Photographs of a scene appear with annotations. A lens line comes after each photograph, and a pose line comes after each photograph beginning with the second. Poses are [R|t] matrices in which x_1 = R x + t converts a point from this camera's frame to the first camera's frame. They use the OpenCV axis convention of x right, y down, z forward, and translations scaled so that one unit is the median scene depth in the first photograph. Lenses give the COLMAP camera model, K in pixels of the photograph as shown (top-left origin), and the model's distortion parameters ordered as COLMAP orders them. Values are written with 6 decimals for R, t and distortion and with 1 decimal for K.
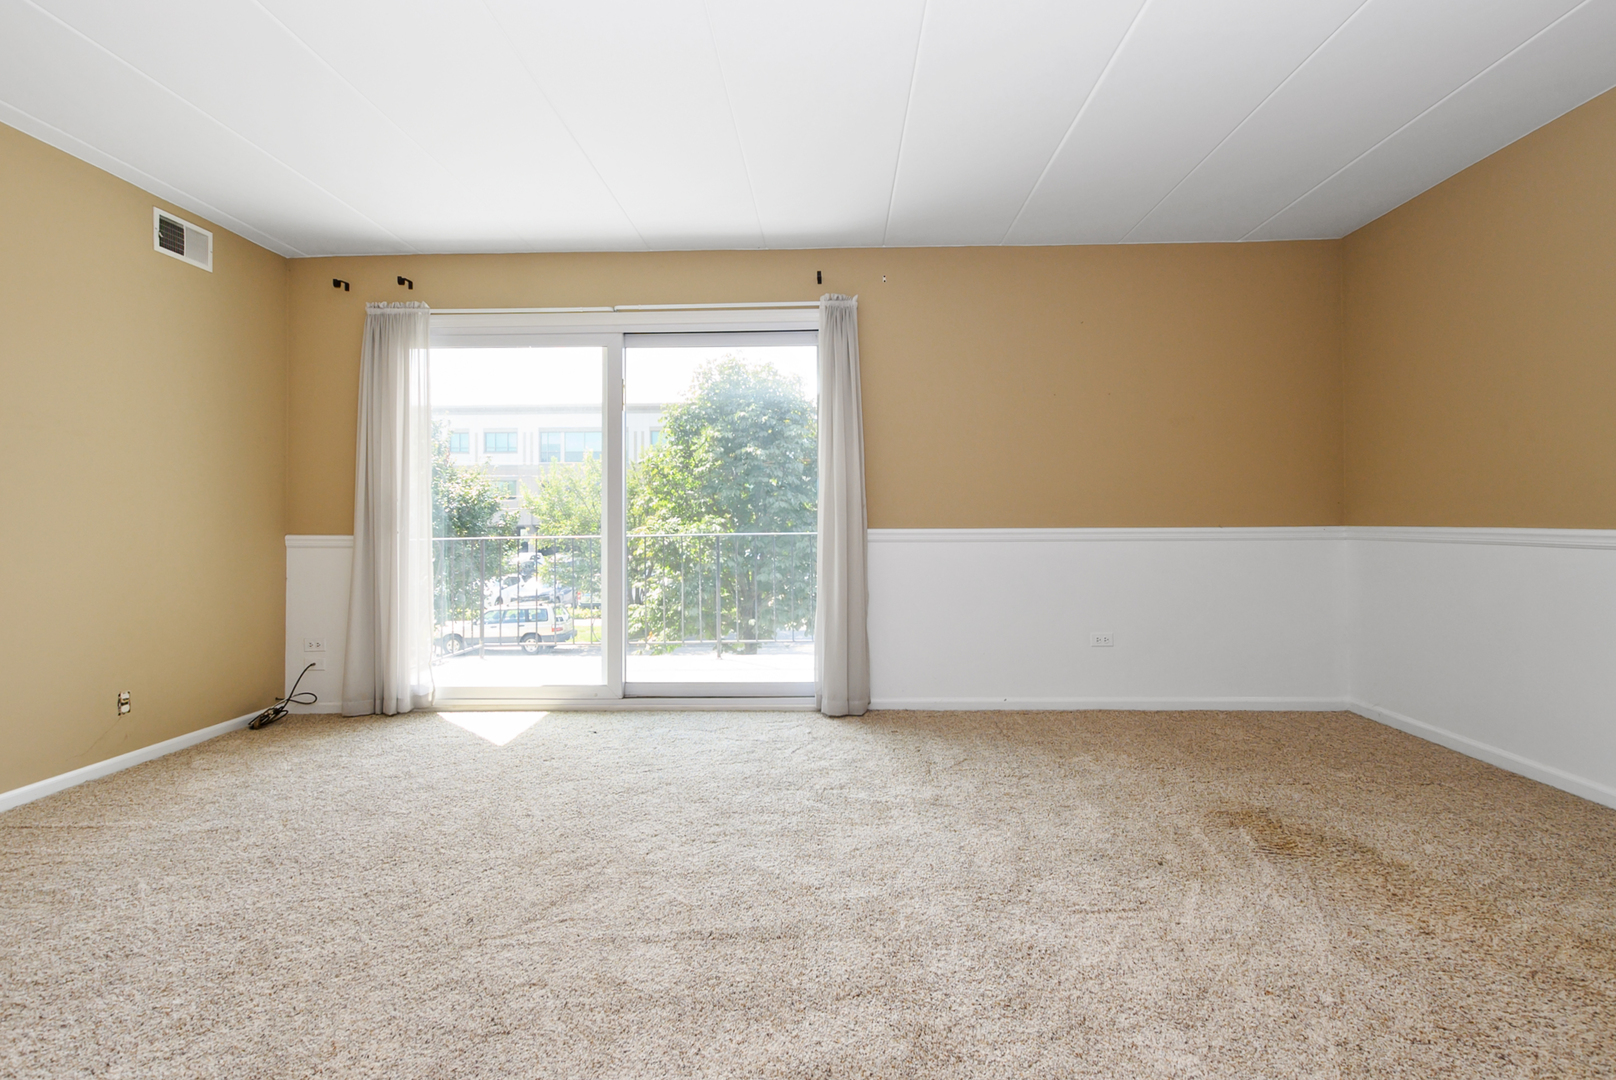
lens RADIAL K [[722.3, 0, 811.6], [0, 722.3, 544.7], [0, 0, 1]] dist [0.004516, -0.000975]
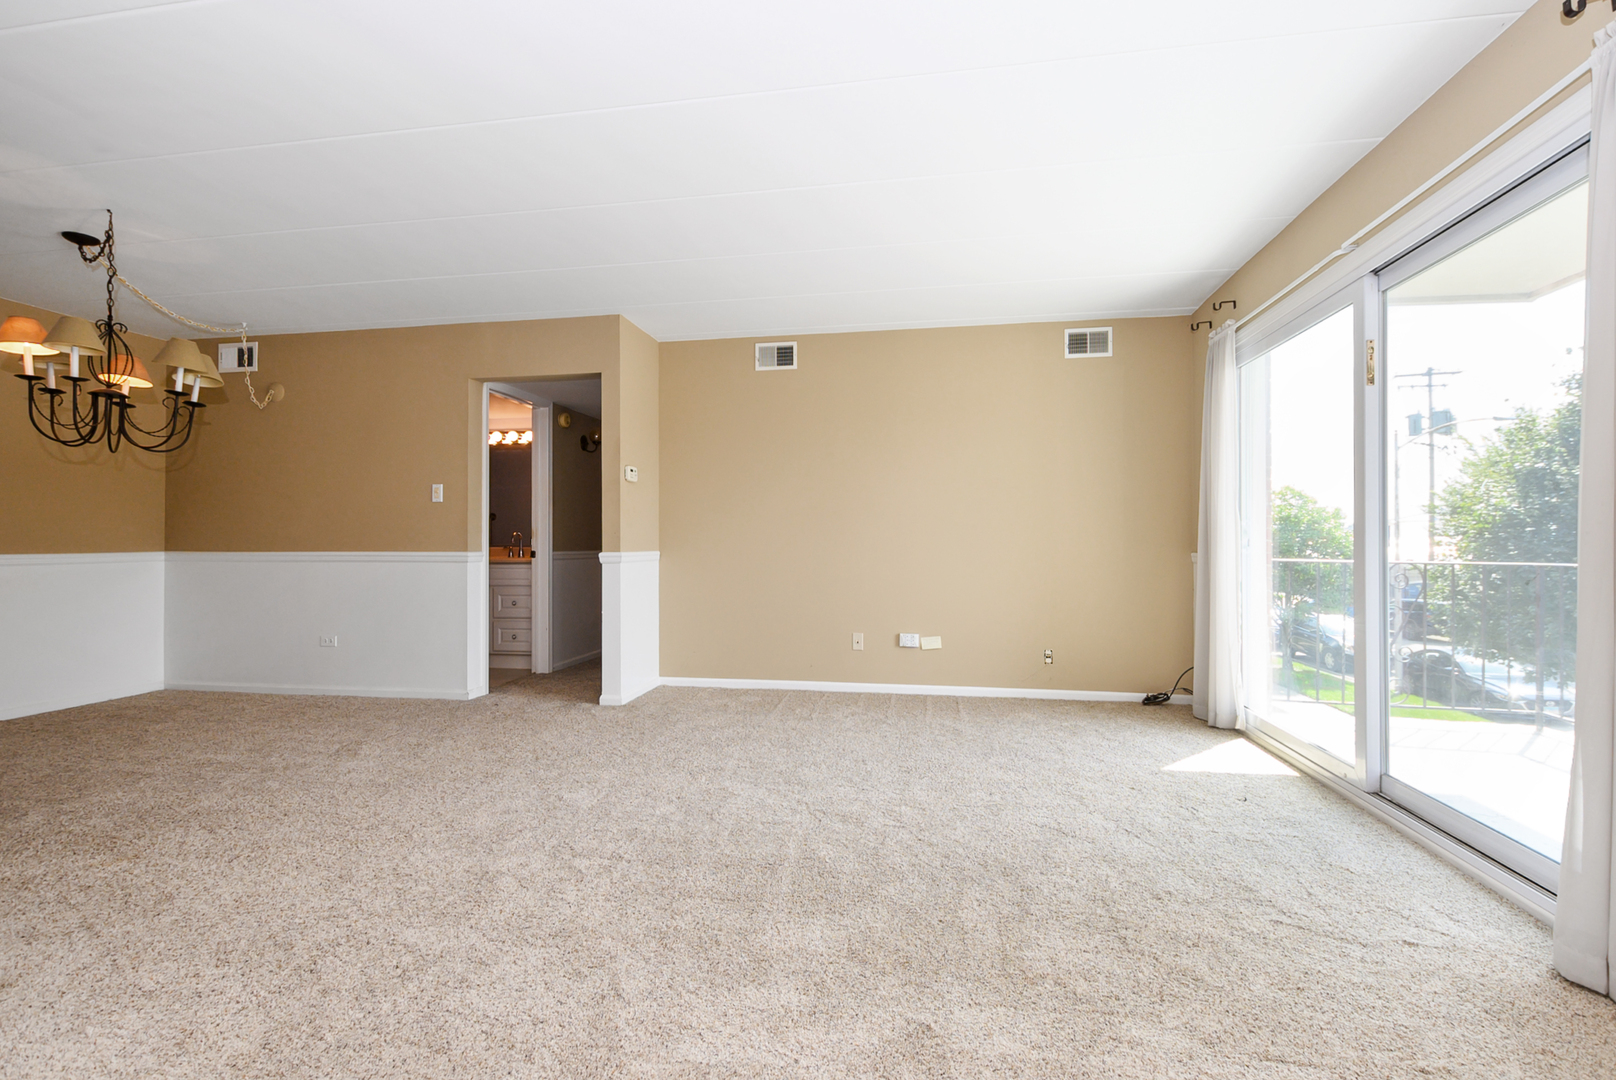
lens RADIAL K [[722.3, 0, 811.6], [0, 722.3, 544.7], [0, 0, 1]] dist [0.004516, -0.000975]
pose [[-0.141884, 0.012505, -0.989804, 0.537766], [-0.029093, 0.999436, 0.016797, -0.026404], [0.989456, 0.031179, -0.141440, 0.584687]]
